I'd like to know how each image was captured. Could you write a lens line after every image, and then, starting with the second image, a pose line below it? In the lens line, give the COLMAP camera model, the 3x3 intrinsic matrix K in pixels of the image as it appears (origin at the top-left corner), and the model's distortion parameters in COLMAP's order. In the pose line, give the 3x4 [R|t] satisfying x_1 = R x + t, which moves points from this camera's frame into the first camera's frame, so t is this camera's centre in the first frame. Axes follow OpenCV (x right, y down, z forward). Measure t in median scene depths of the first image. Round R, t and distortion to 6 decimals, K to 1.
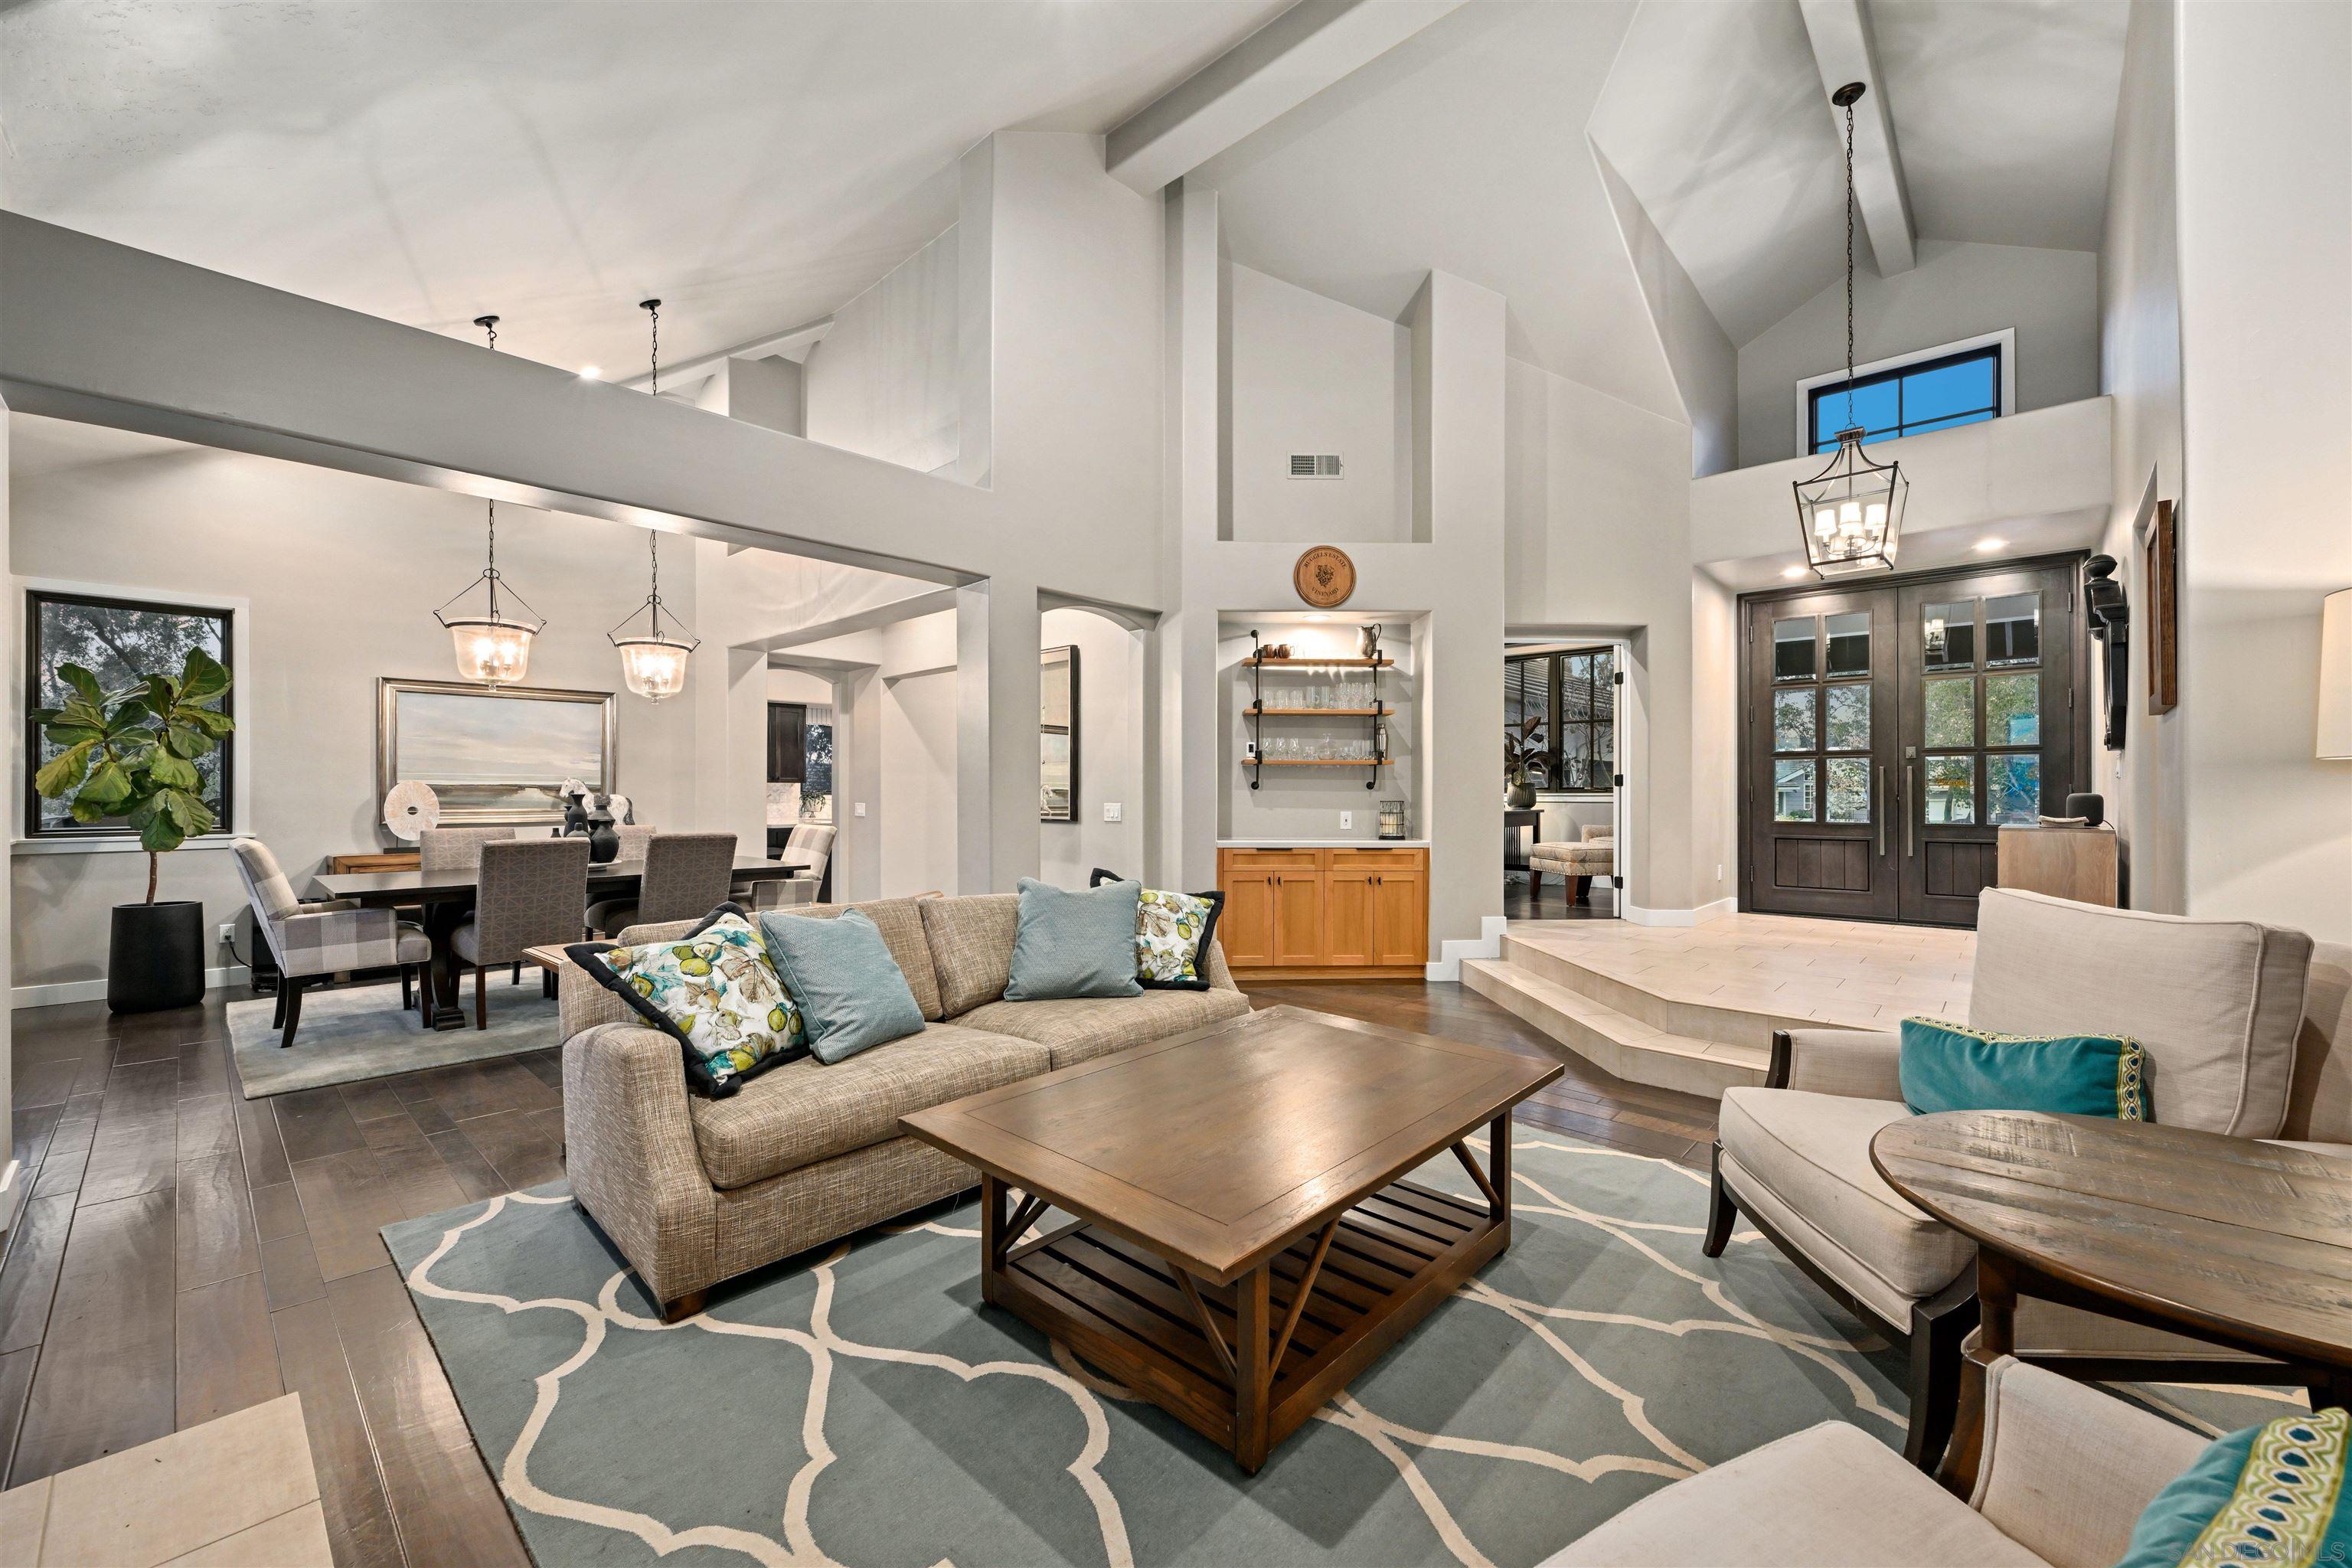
lens RADIAL K [[923.6, 0, 1188.8], [0, 923.6, 794.3], [0, 0, 1]] dist [-0.003229, -0.000400]
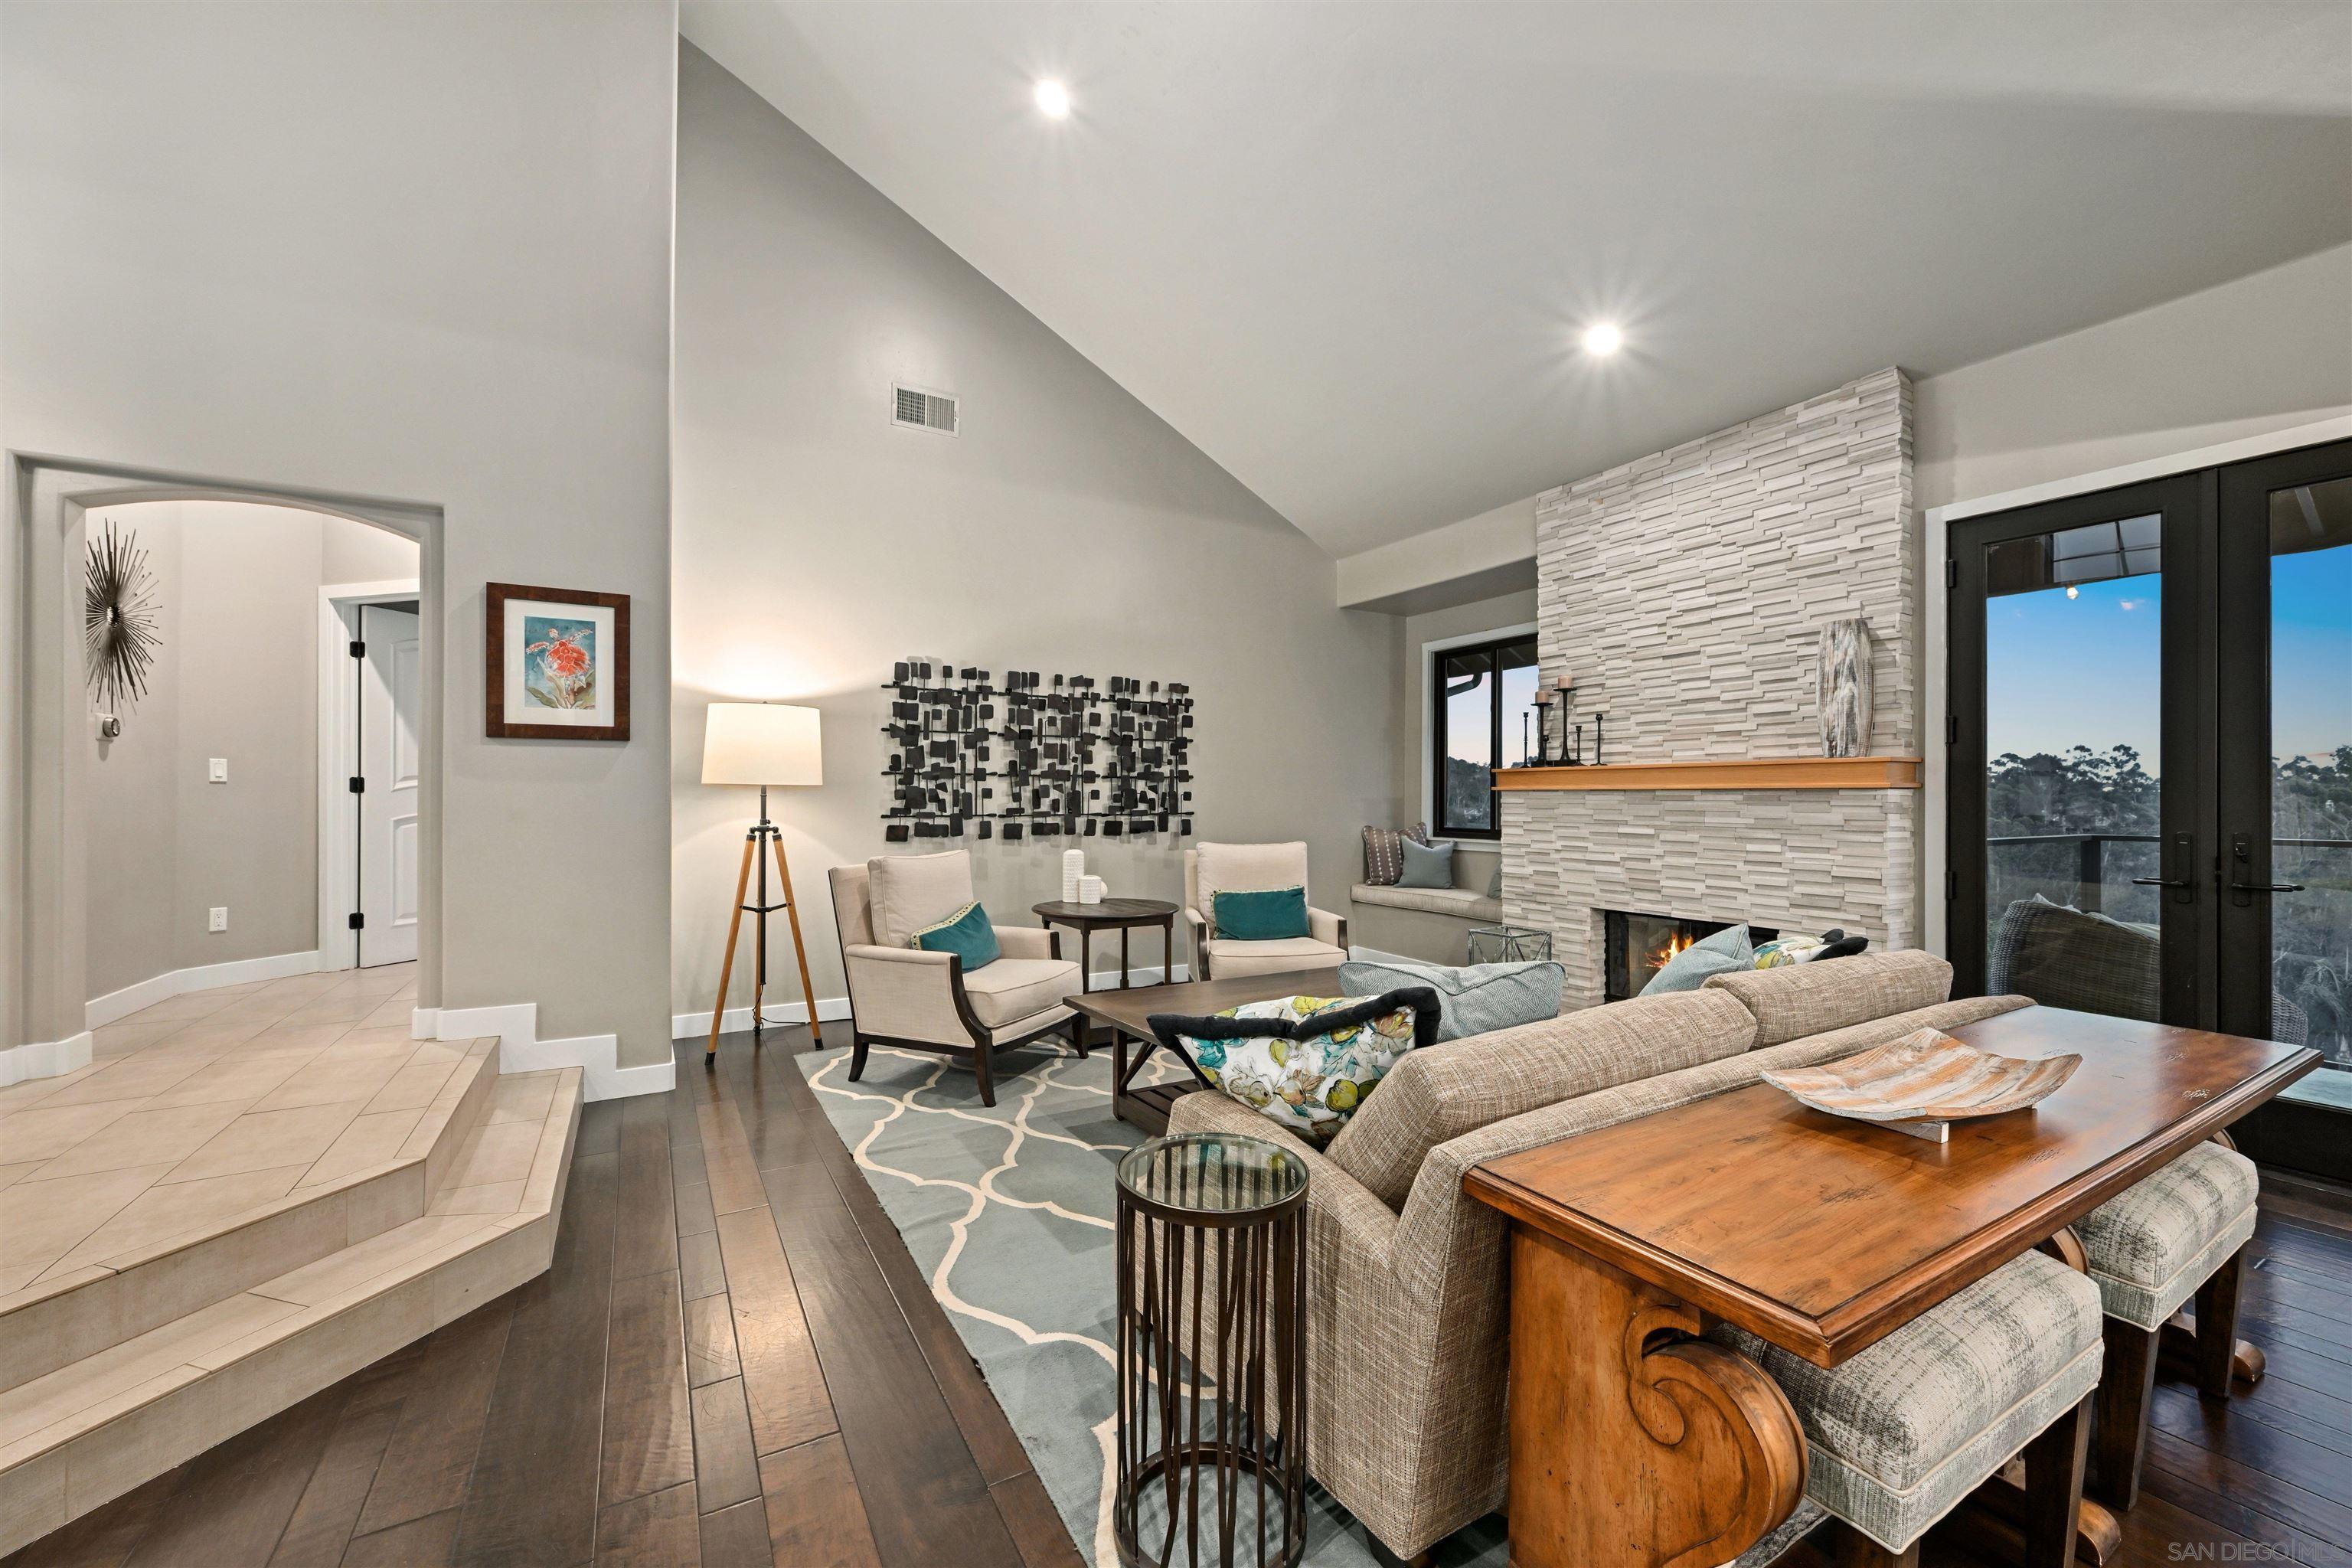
lens RADIAL K [[923.6, 0, 1184.1], [0, 923.6, 791.8], [0, 0, 1]] dist [-0.003229, -0.000400]
pose [[-0.955189, 0.000285, 0.295995, -0.070893], [-0.001692, 0.999978, -0.006422, -0.004078], [-0.295990, -0.006635, -0.955168, 0.878935]]
